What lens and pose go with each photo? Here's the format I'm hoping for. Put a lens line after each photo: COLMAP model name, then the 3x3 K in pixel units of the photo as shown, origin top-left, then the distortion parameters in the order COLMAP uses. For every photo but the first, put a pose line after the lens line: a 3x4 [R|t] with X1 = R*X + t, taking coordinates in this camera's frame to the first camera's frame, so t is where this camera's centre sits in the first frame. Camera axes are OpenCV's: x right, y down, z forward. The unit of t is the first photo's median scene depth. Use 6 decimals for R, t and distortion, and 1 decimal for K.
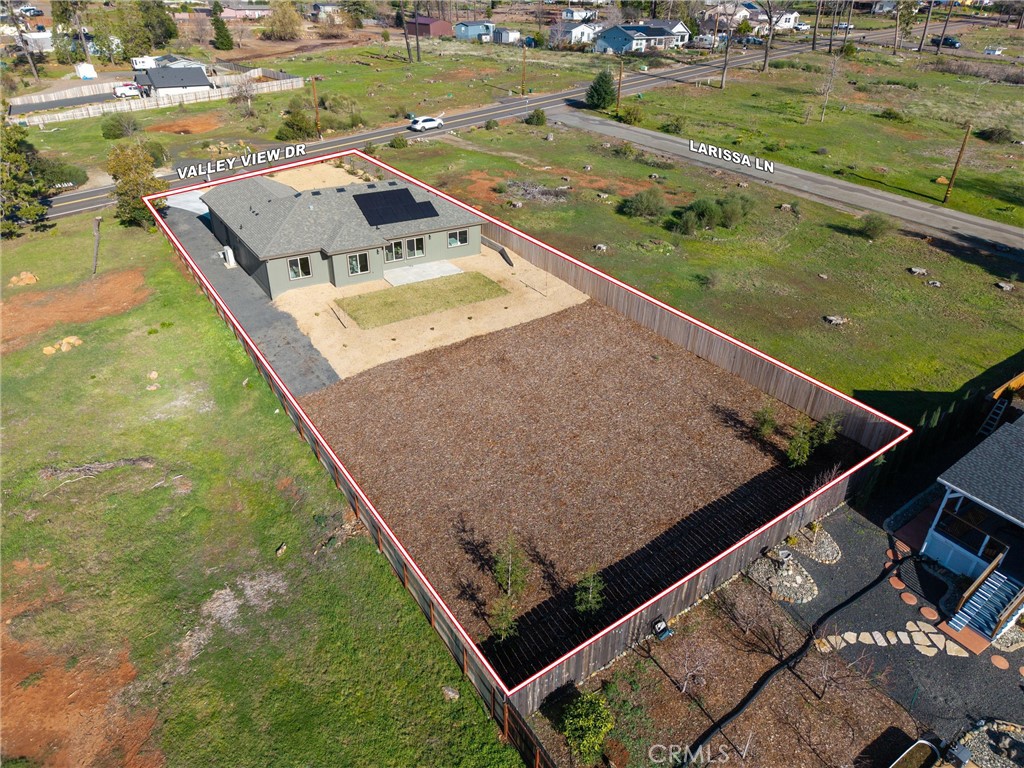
lens RADIAL K [[730.5, 0, 517.5], [0, 730.5, 380.1], [0, 0, 1]] dist [0.042996, -0.053443]
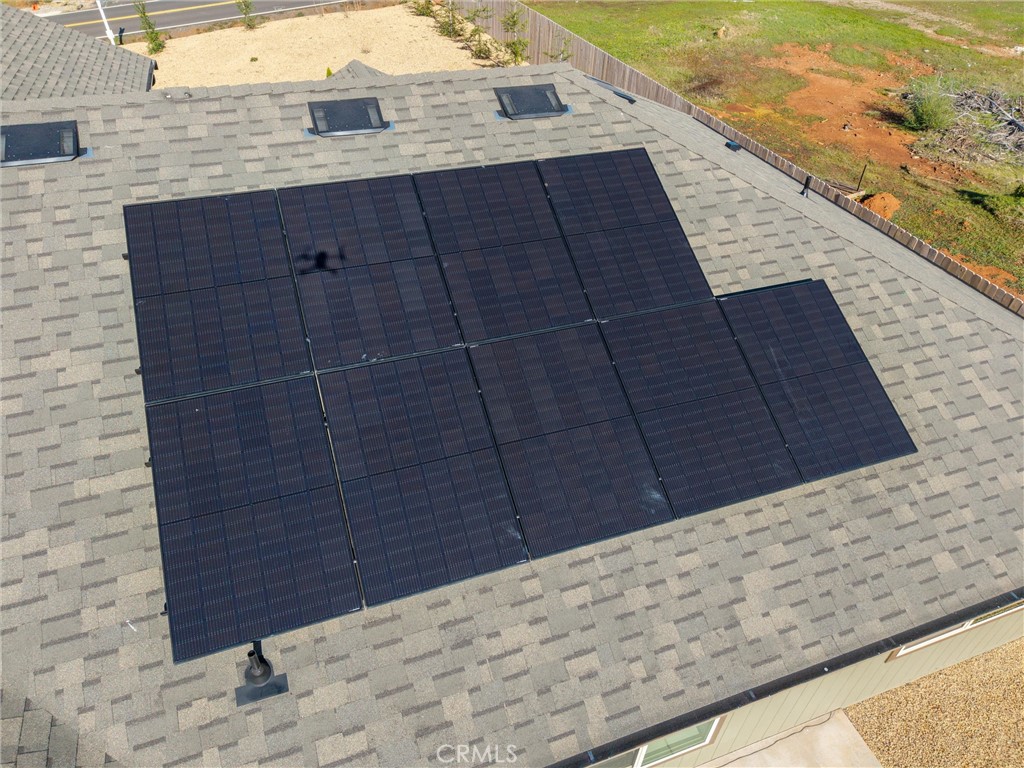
lens RADIAL K [[778.0, 0, 520.1], [0, 778.0, 379.5], [0, 0, 1]] dist [0.068570, -0.055118]
pose [[0.974748, 0.143947, -0.170722, -0.121338], [-0.121590, 0.983369, 0.134915, -0.204335], [0.187303, -0.110750, 0.976039, 0.735808]]
